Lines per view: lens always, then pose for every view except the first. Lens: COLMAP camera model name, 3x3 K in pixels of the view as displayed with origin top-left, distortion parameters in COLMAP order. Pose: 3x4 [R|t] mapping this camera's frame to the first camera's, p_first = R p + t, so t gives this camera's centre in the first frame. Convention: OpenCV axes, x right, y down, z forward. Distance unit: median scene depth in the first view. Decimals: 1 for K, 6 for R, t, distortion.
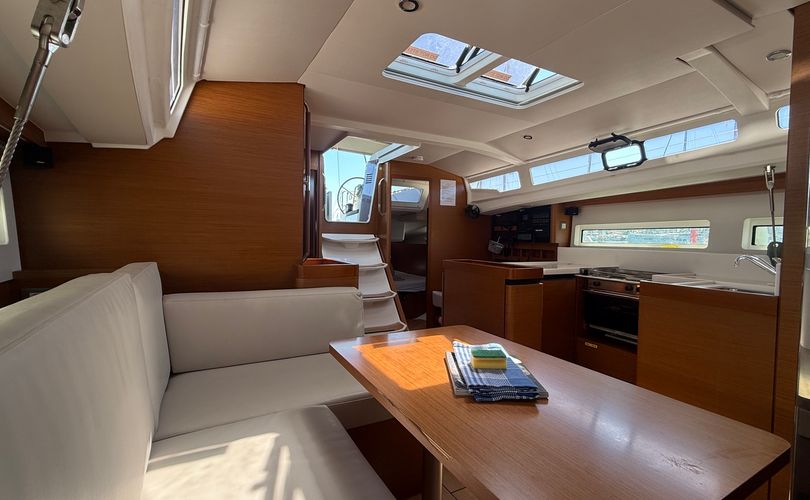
lens RADIAL K [[354.9, 0, 400.3], [0, 354.9, 250.1], [0, 0, 1]] dist [-0.000133, 0.000219]
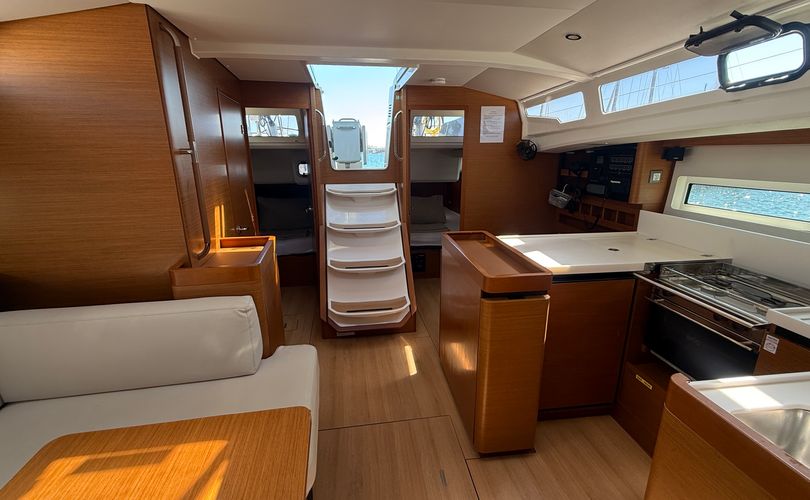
lens RADIAL K [[354.9, 0, 400.3], [0, 354.9, 250.1], [0, 0, 1]] dist [-0.000133, 0.000219]
pose [[0.950180, 0.059576, -0.305956, 0.225106], [0.011276, 0.974353, 0.224743, -0.088066], [0.311499, -0.216996, 0.925139, 0.237020]]
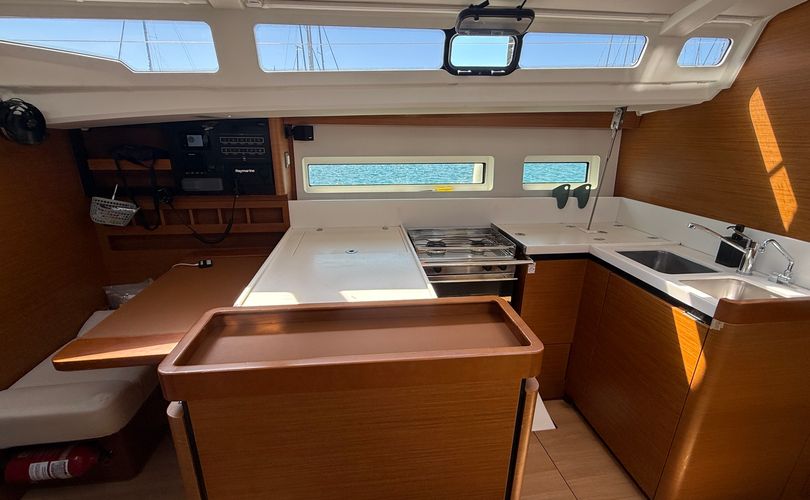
lens RADIAL K [[354.9, 0, 400.3], [0, 354.9, 250.1], [0, 0, 1]] dist [-0.000133, 0.000219]
pose [[0.311773, -0.310402, 0.898025, -0.018034], [0.032602, 0.948071, 0.316382, -0.103382], [-0.949597, -0.069362, 0.305702, 0.656763]]
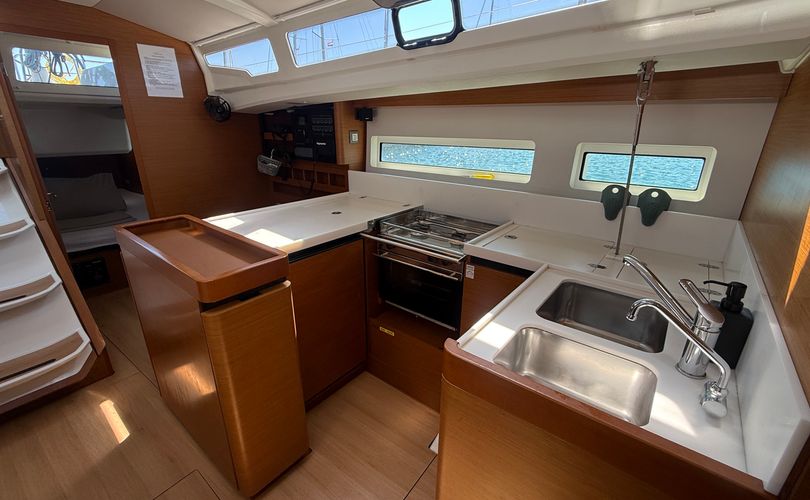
lens RADIAL K [[354.9, 0, 400.3], [0, 354.9, 250.1], [0, 0, 1]] dist [-0.000133, 0.000219]
pose [[0.895480, -0.159972, 0.415360, 0.224934], [0.022792, 0.948438, 0.316143, -0.075523], [-0.444517, -0.273633, 0.852953, 0.332912]]
